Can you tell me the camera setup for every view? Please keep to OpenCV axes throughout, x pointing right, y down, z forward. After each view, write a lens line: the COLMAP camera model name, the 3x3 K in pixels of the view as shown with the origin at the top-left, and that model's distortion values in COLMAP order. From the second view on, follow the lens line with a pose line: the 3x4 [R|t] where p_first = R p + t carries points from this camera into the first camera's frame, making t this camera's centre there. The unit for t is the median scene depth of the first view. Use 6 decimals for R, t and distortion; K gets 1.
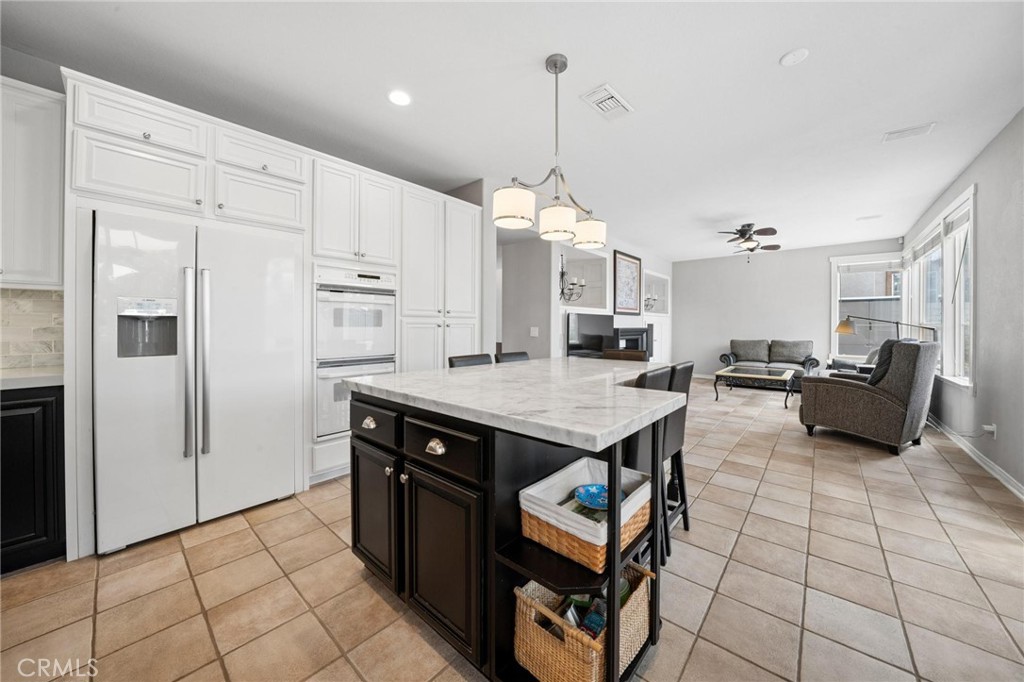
lens RADIAL K [[357.6, 0, 511.0], [0, 357.6, 326.1], [0, 0, 1]] dist [-0.020122, -0.000019]
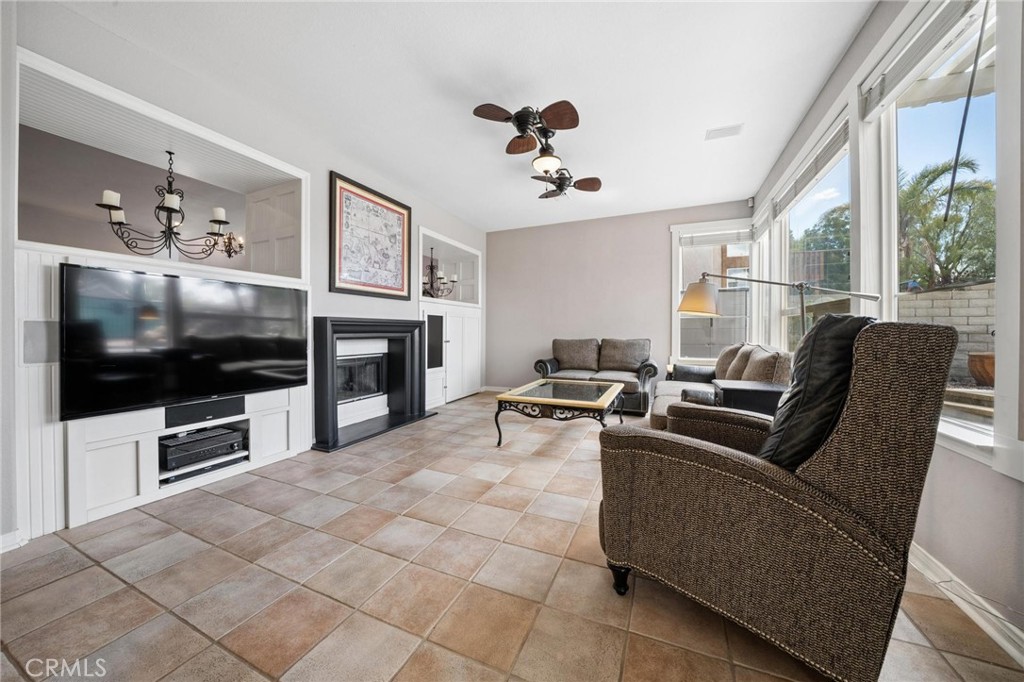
lens RADIAL K [[358.1, 0, 500.0], [0, 358.1, 332.7], [0, 0, 1]] dist [-0.023498, 0.000060]
pose [[0.959051, -0.003912, 0.283208, 0.361270], [0.002801, 0.999987, 0.004328, 0.025524], [-0.283221, -0.003358, 0.959049, 0.394729]]
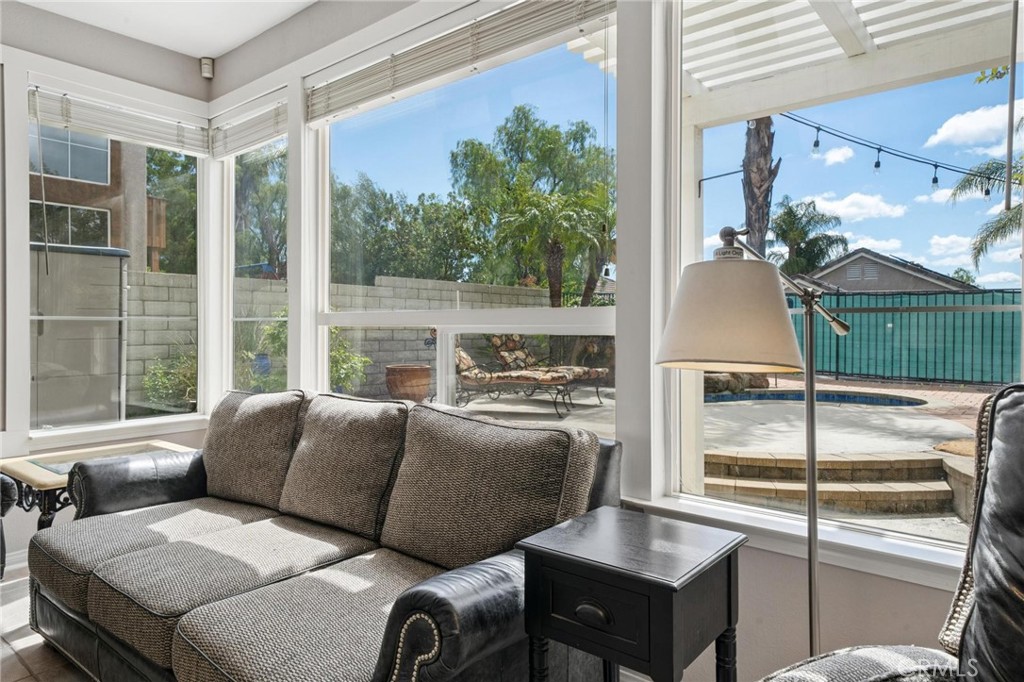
lens RADIAL K [[642.3, 0, 510.5], [0, 642.3, 331.2], [0, 0, 1]] dist [0.027770, 0.000252]
pose [[-0.023534, -0.006855, 0.999700, 0.443883], [0.000423, 0.999976, 0.006867, 0.004643], [-0.999723, 0.000584, -0.023531, 0.664698]]
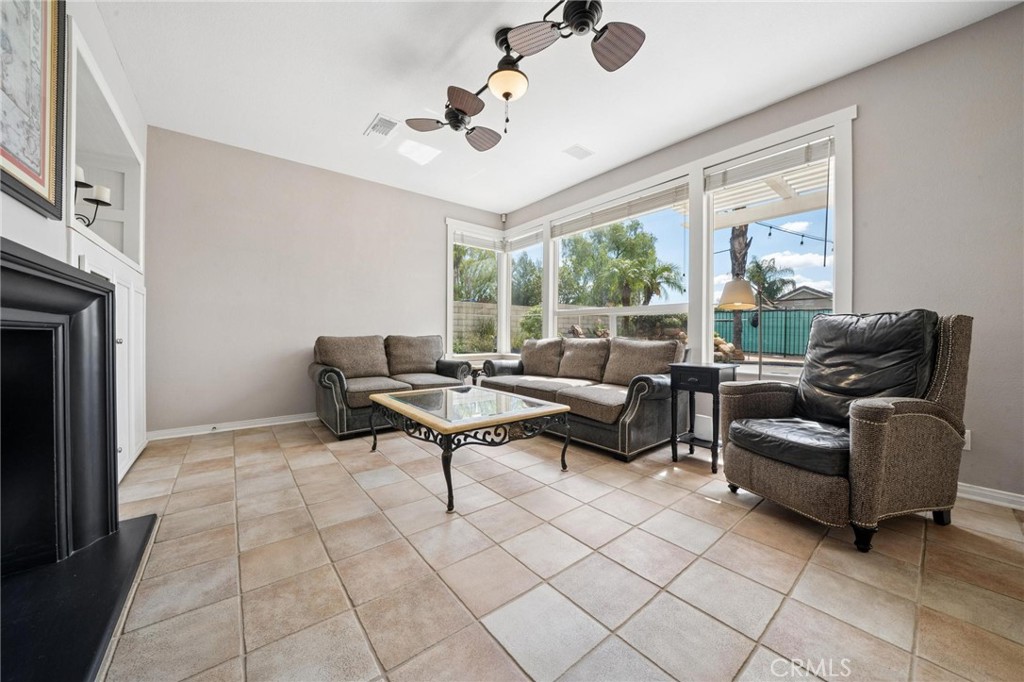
lens RADIAL K [[356.8, 0, 512.0], [0, 356.8, 341.0], [0, 0, 1]] dist [-0.019504, 0.000196]
pose [[0.174744, -0.018510, 0.984440, 0.226821], [-0.005290, 0.999791, 0.019737, 0.038992], [-0.984600, -0.008657, 0.174610, 0.759917]]
